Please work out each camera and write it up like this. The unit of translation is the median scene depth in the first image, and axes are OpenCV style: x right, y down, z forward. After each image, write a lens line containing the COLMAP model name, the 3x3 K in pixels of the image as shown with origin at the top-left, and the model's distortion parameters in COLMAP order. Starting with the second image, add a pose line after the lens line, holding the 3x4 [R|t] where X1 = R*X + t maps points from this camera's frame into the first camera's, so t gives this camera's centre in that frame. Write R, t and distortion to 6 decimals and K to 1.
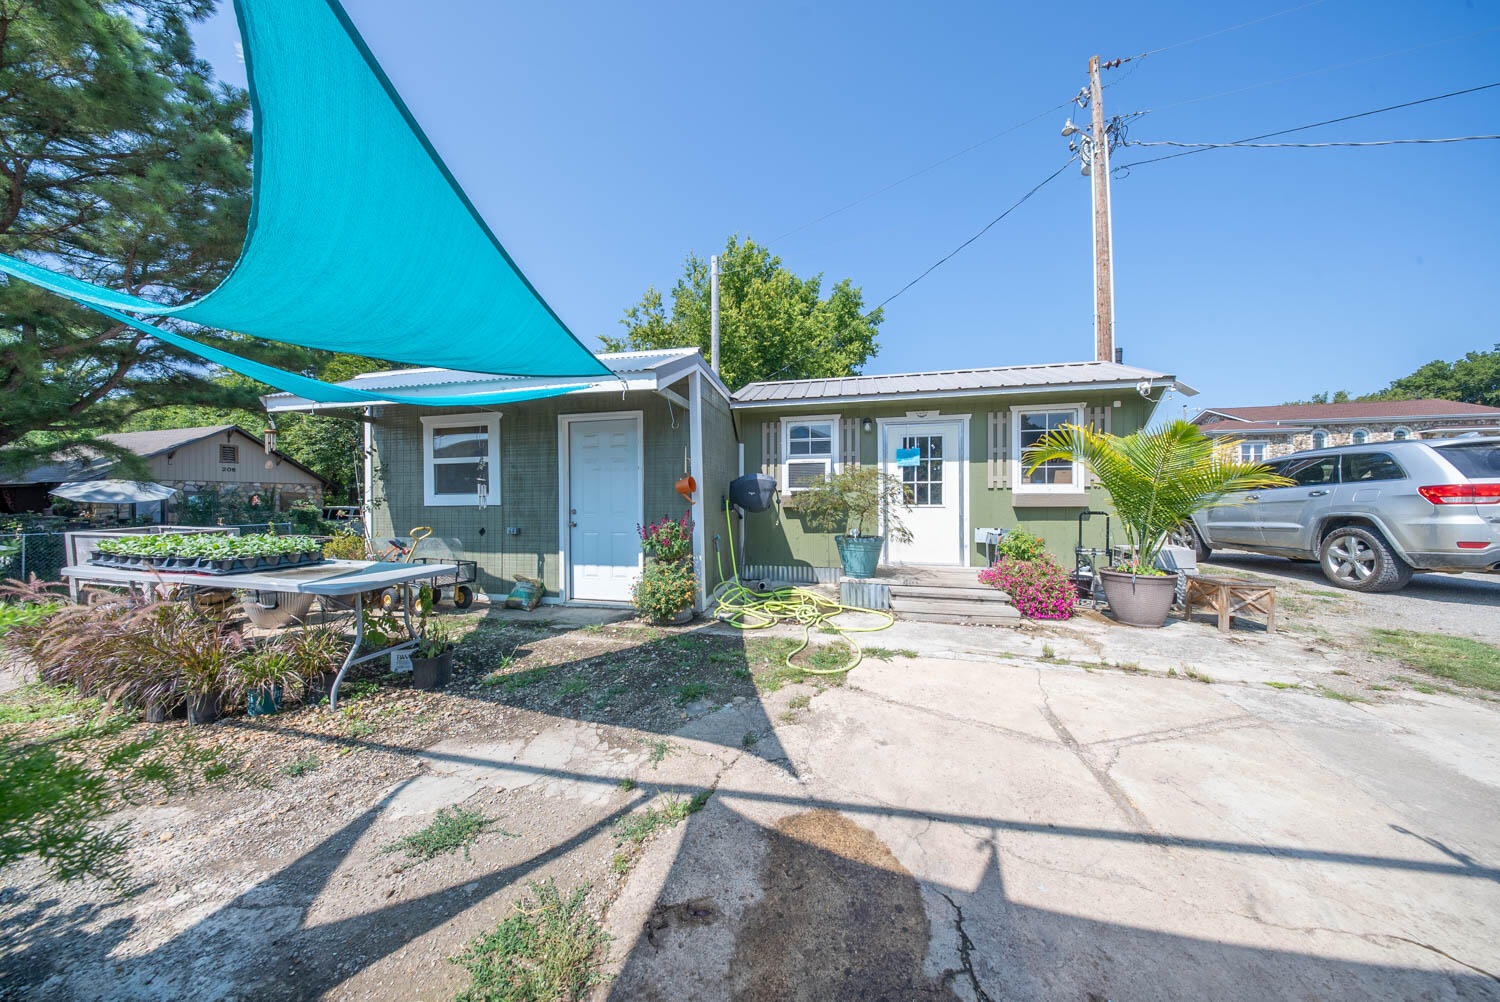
lens RADIAL K [[442.3, 0, 748.3], [0, 442.3, 503.4], [0, 0, 1]] dist [0.004211, -0.002538]
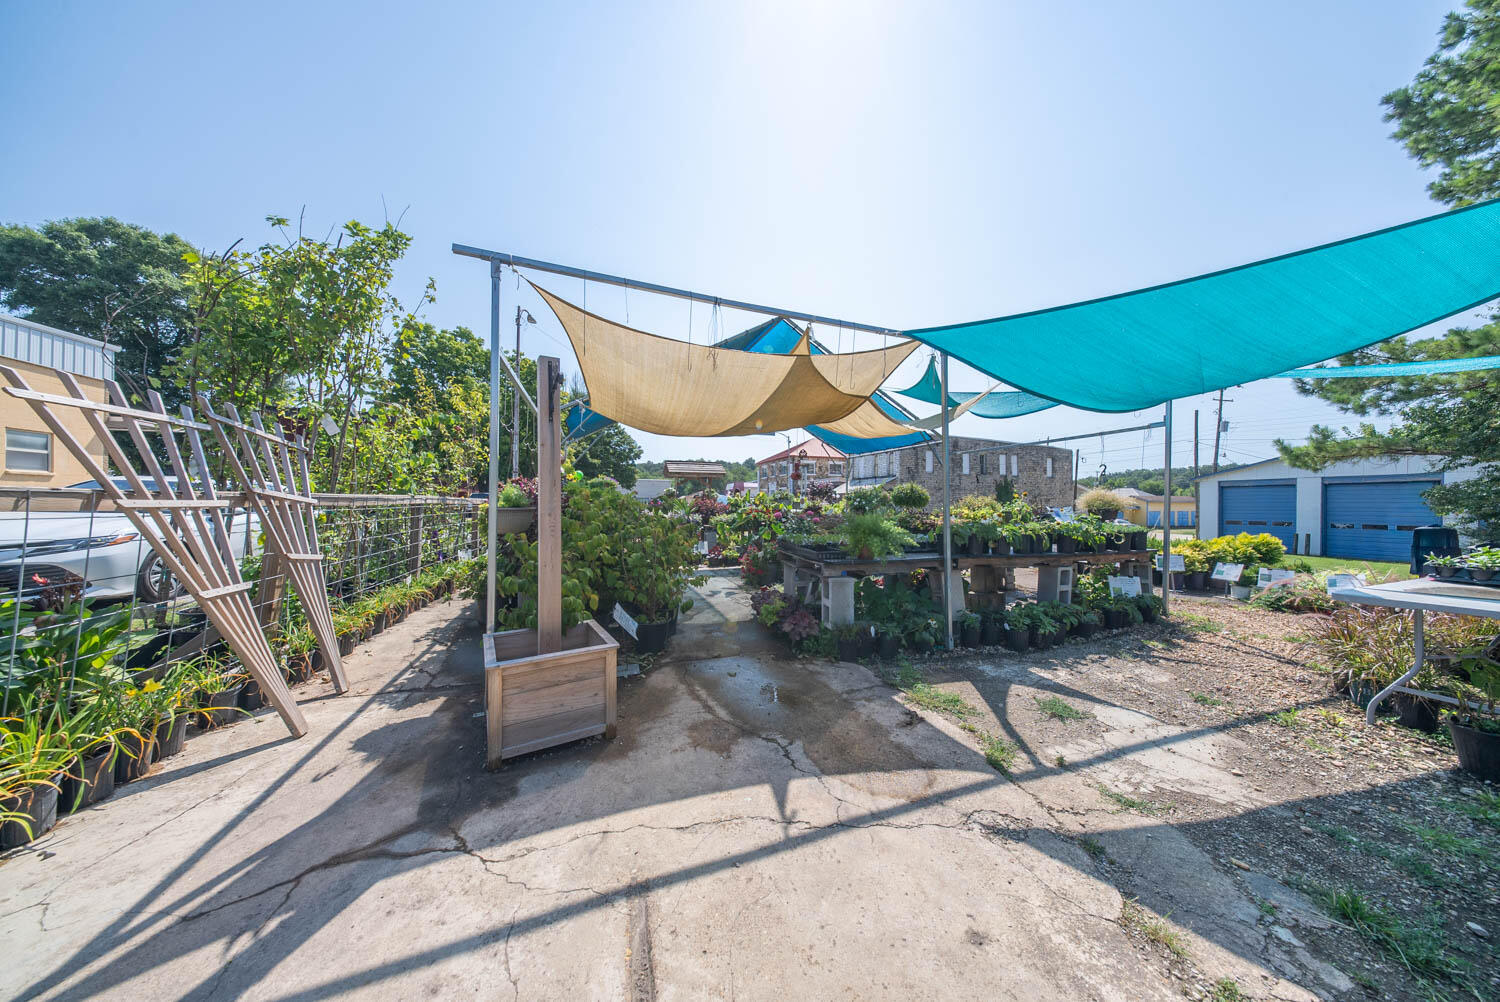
lens RADIAL K [[442.3, 0, 748.3], [0, 442.3, 503.4], [0, 0, 1]] dist [0.004211, -0.002538]
pose [[-0.856036, -0.002282, -0.516912, 0.692680], [-0.006694, 0.999955, 0.006670, -0.010192], [0.516873, 0.009170, -0.856013, 1.089891]]
